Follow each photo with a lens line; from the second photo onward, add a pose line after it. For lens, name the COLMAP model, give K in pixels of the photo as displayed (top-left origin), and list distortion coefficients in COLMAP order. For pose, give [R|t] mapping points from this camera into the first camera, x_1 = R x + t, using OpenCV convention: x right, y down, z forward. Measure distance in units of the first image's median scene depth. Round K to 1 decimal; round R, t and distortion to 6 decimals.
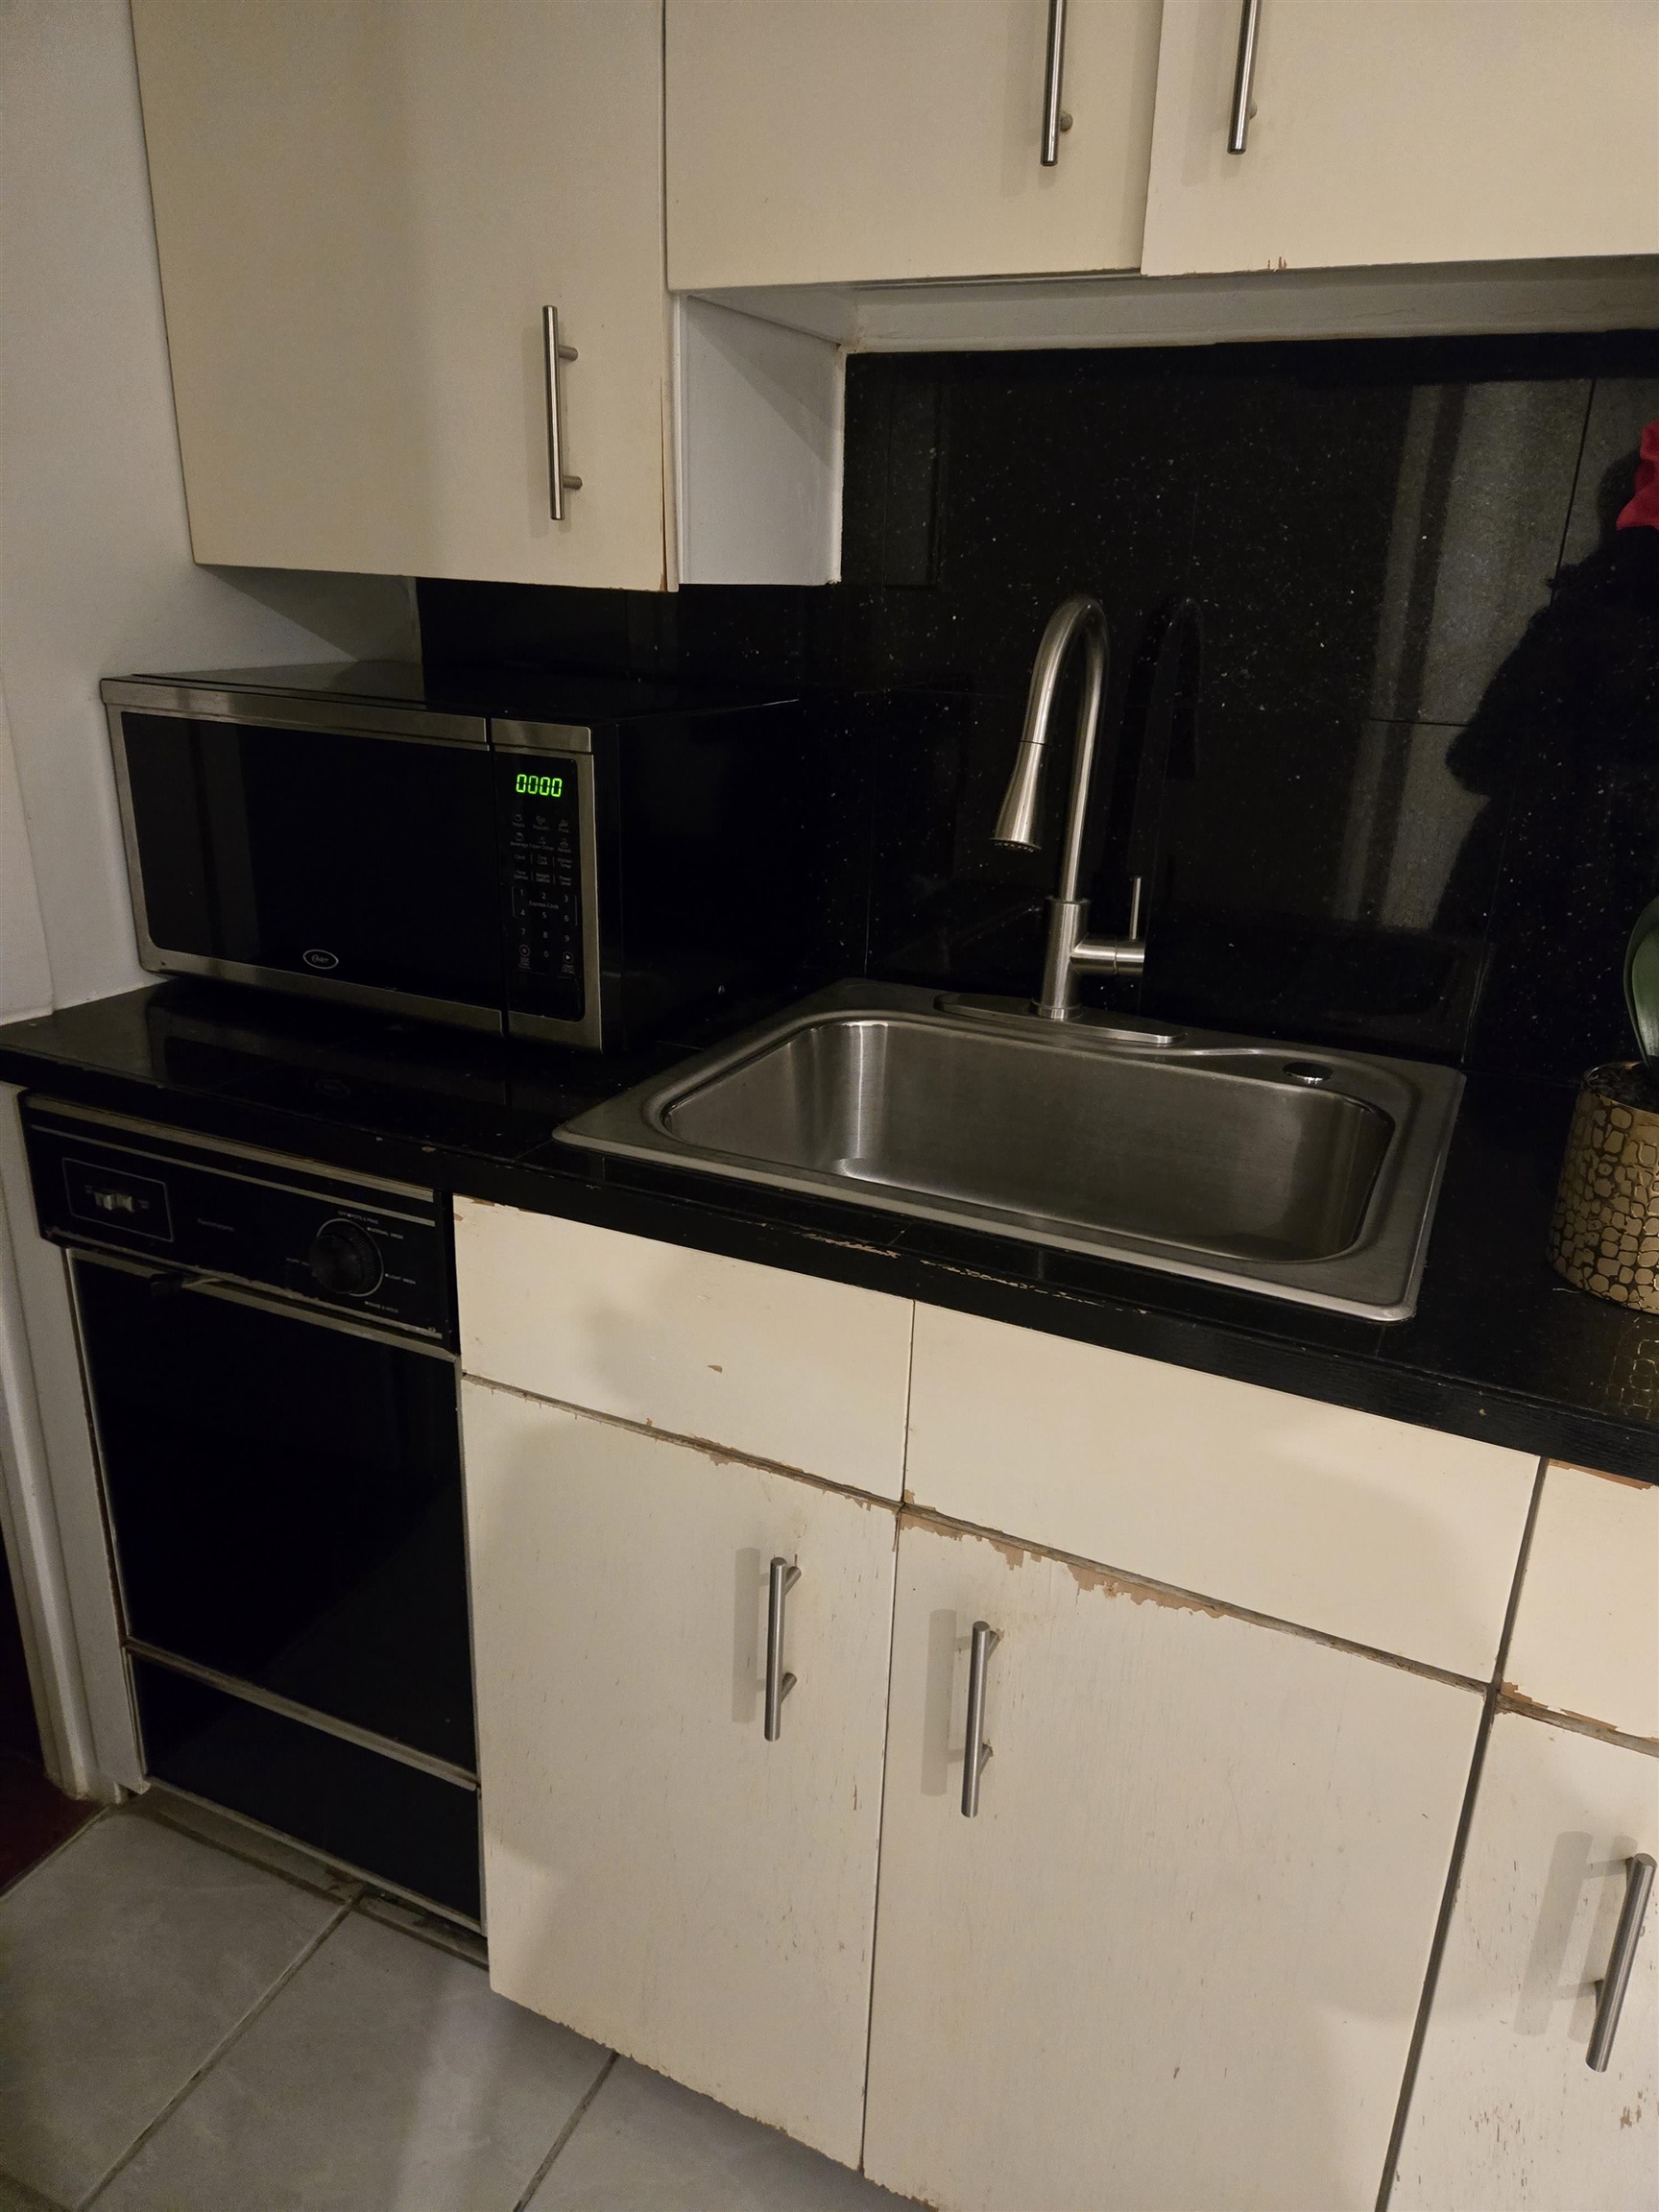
lens RADIAL K [[1474.5, 0, 839.7], [0, 1474.5, 1102.6], [0, 0, 1]] dist [0.093174, -0.079605]
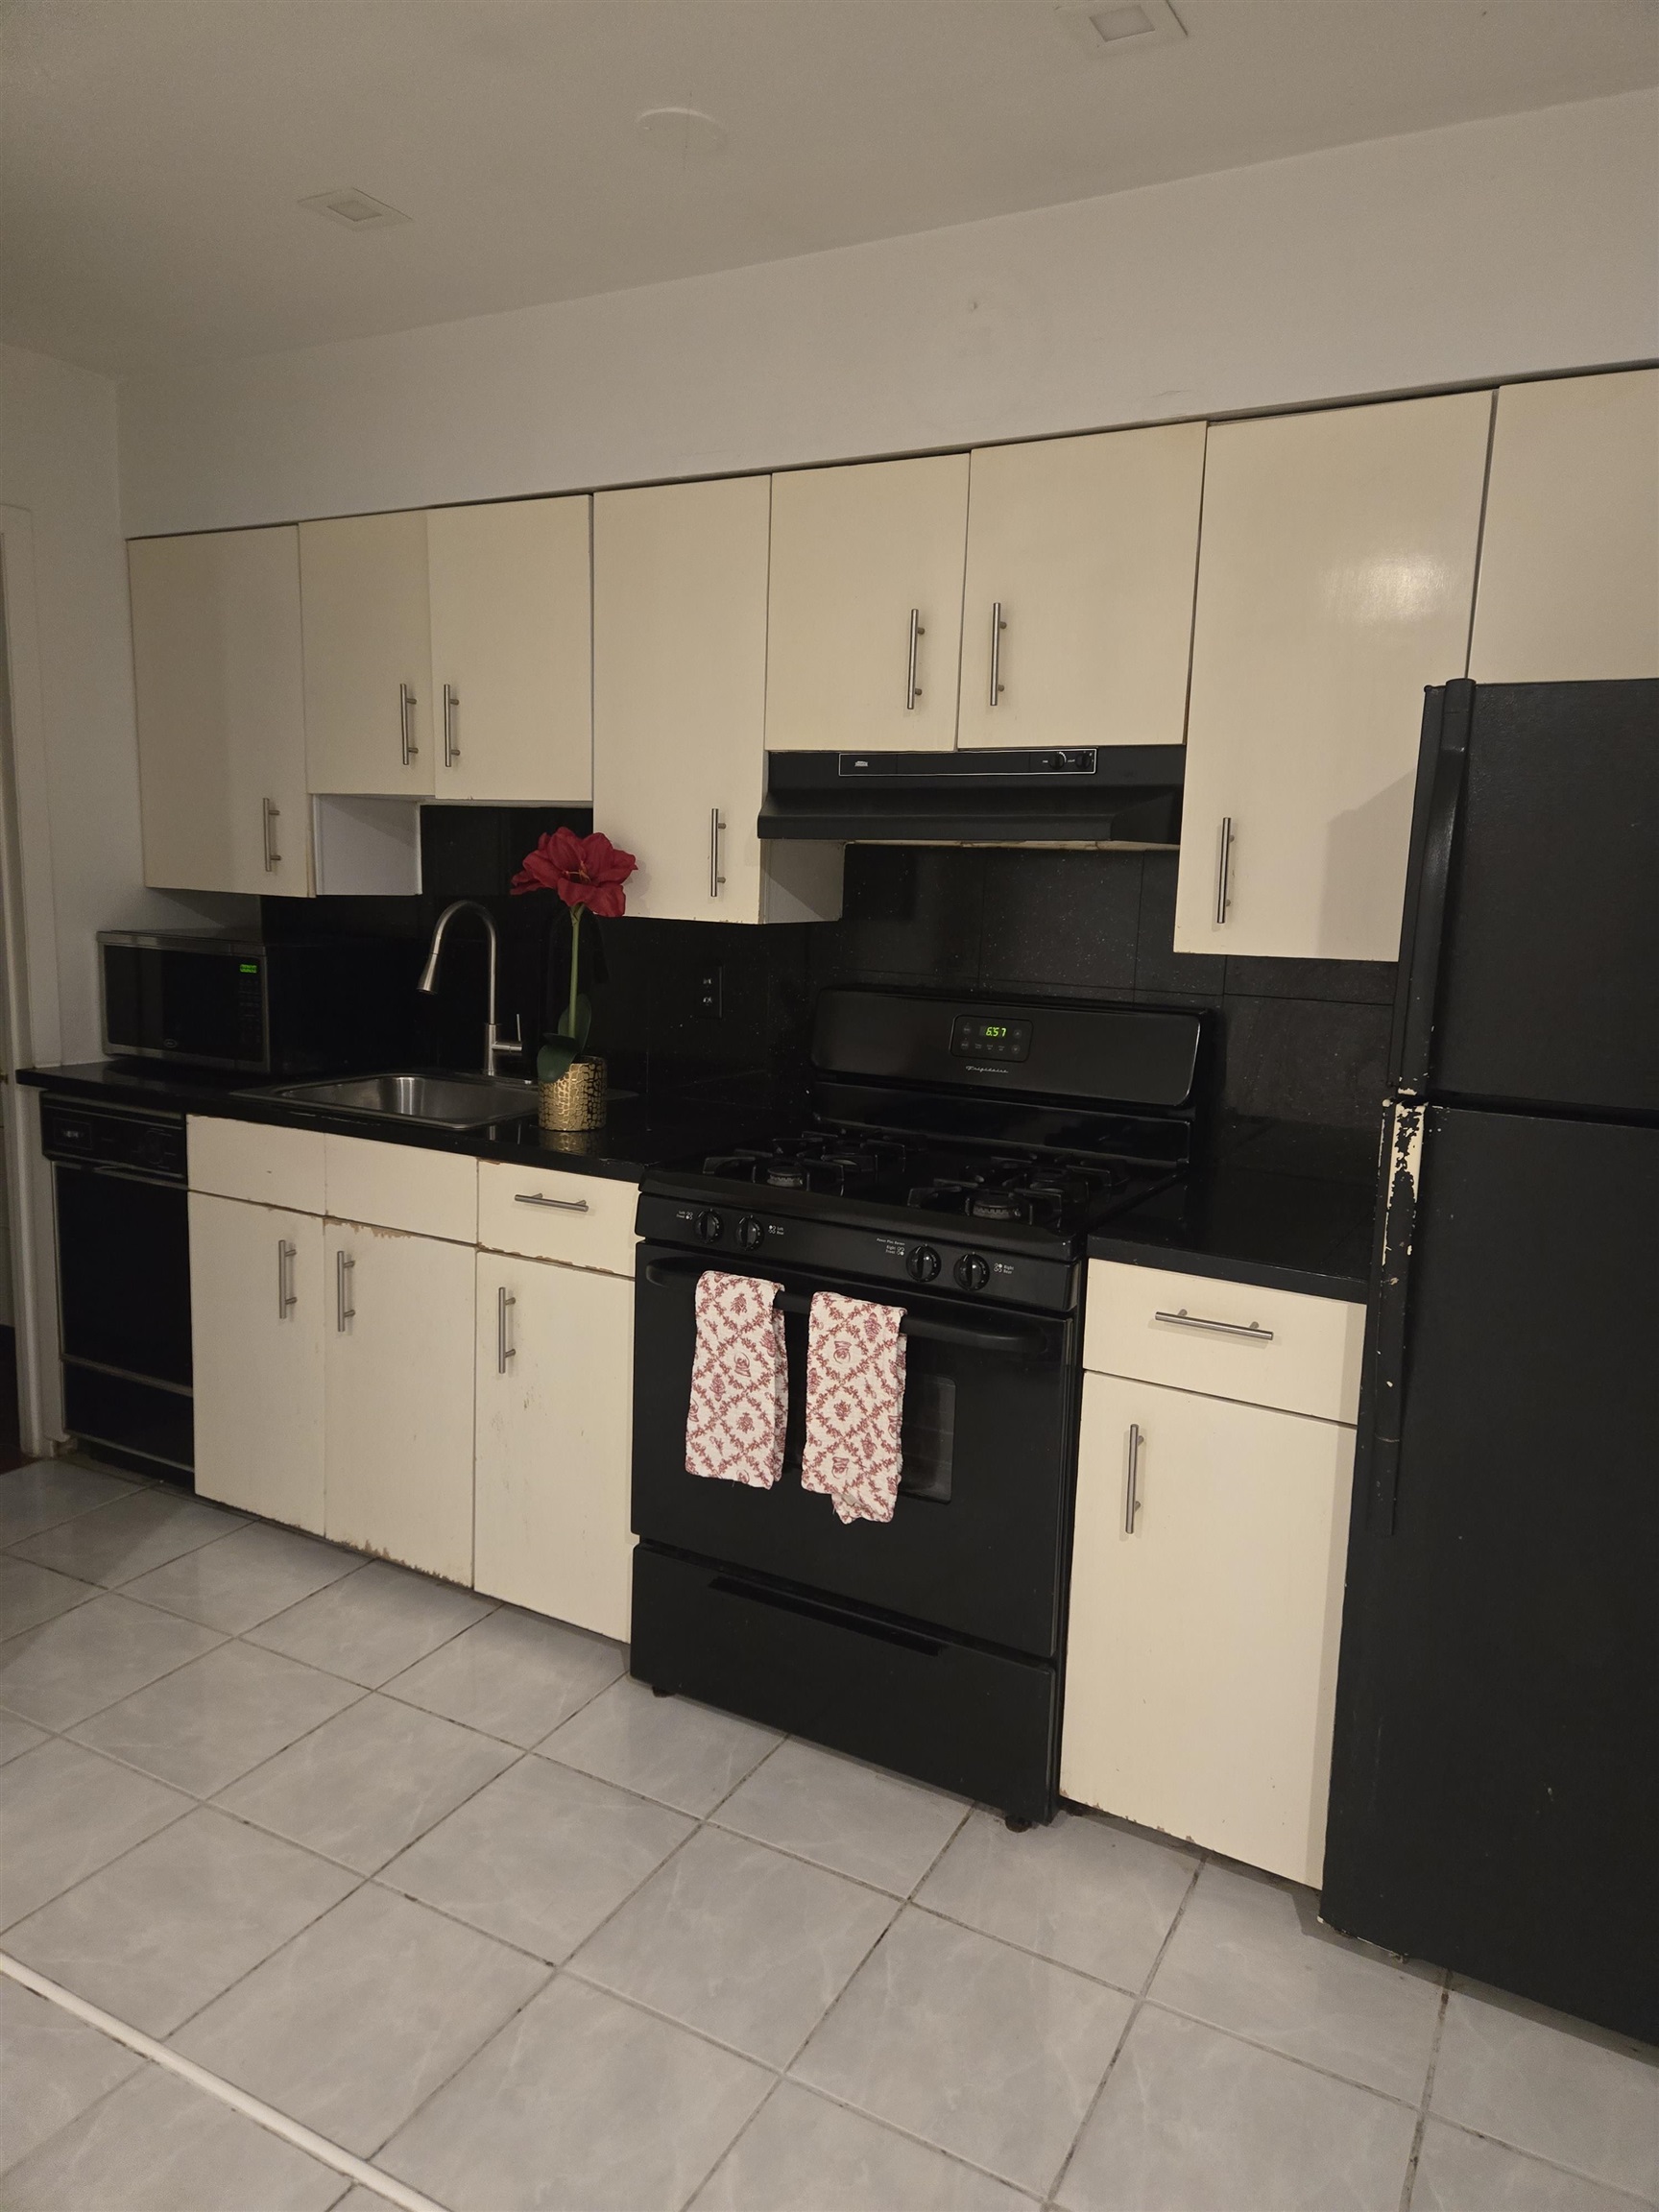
lens RADIAL K [[1474.5, 0, 839.7], [0, 1474.5, 1102.6], [0, 0, 1]] dist [0.093174, -0.079605]
pose [[0.997499, 0.013376, -0.069398, 0.921061], [-0.026399, 0.981373, -0.190291, 0.441248], [0.065560, 0.191647, 0.979272, -1.306875]]
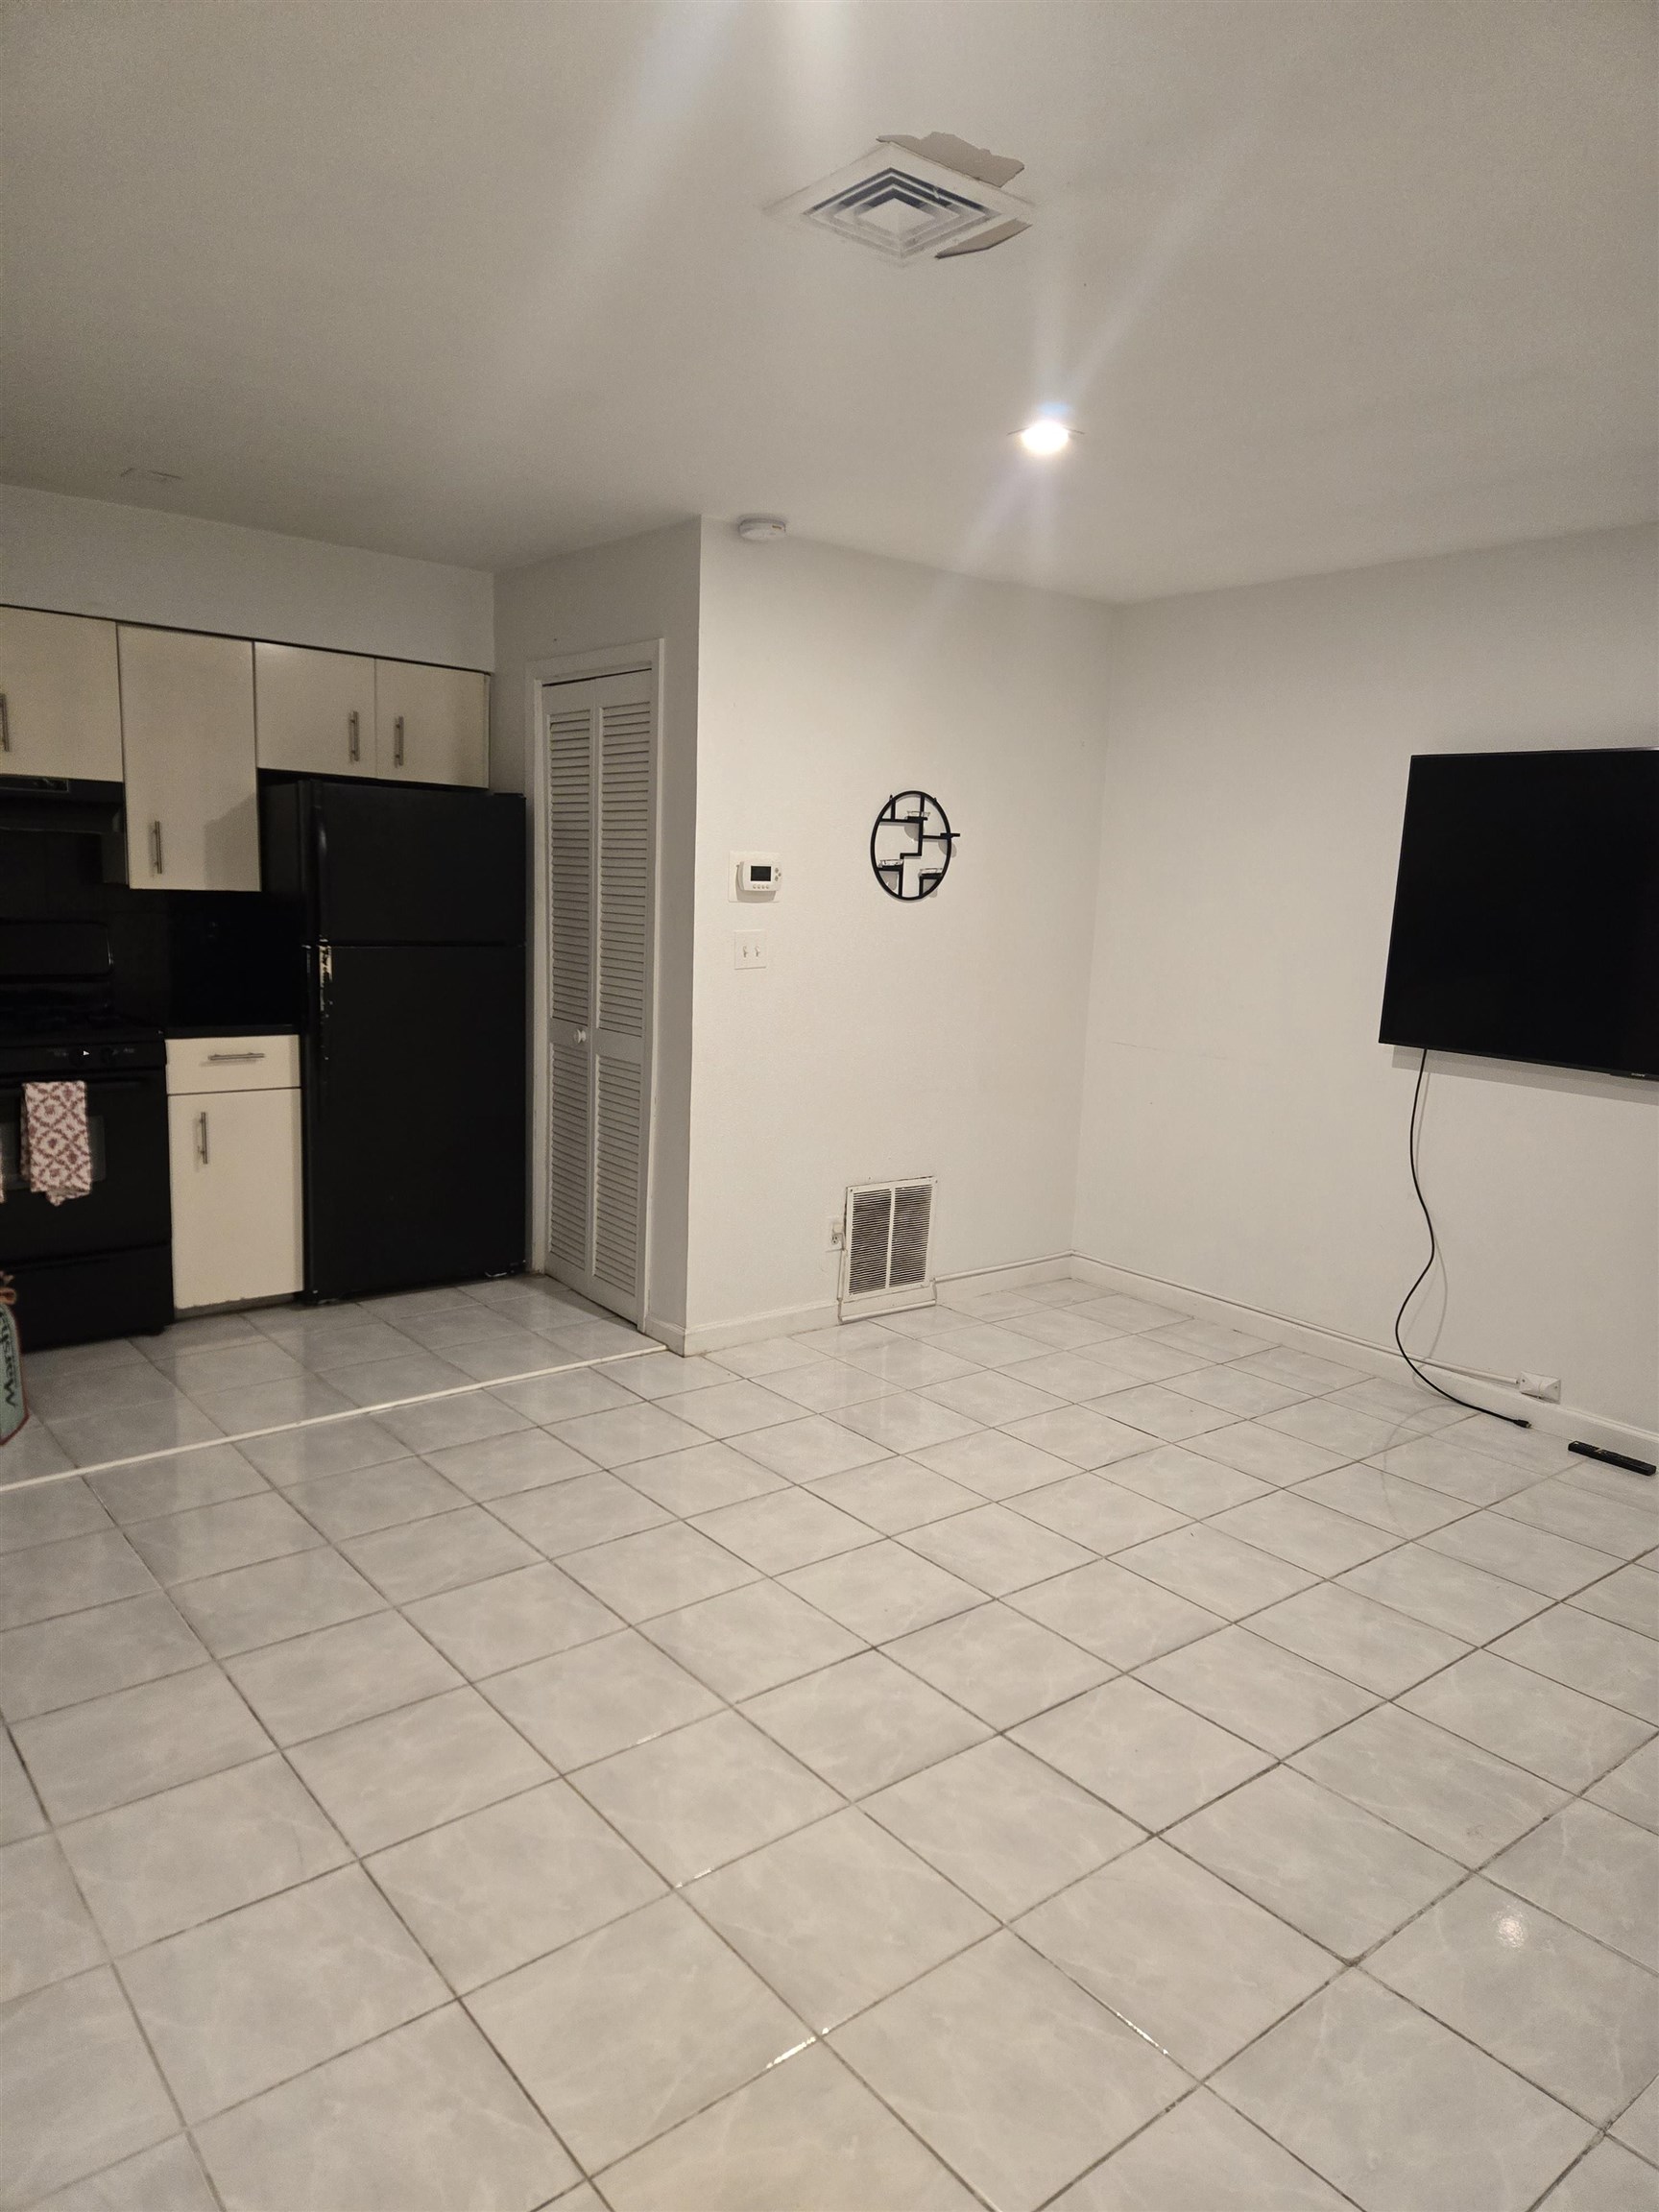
lens RADIAL K [[1474.5, 0, 839.7], [0, 1474.5, 1102.6], [0, 0, 1]] dist [0.093174, -0.079605]
pose [[0.435103, -0.155625, 0.886829, -1.524122], [0.279610, 0.959606, 0.031212, 0.784073], [-0.855864, 0.234386, 0.461042, -2.623677]]
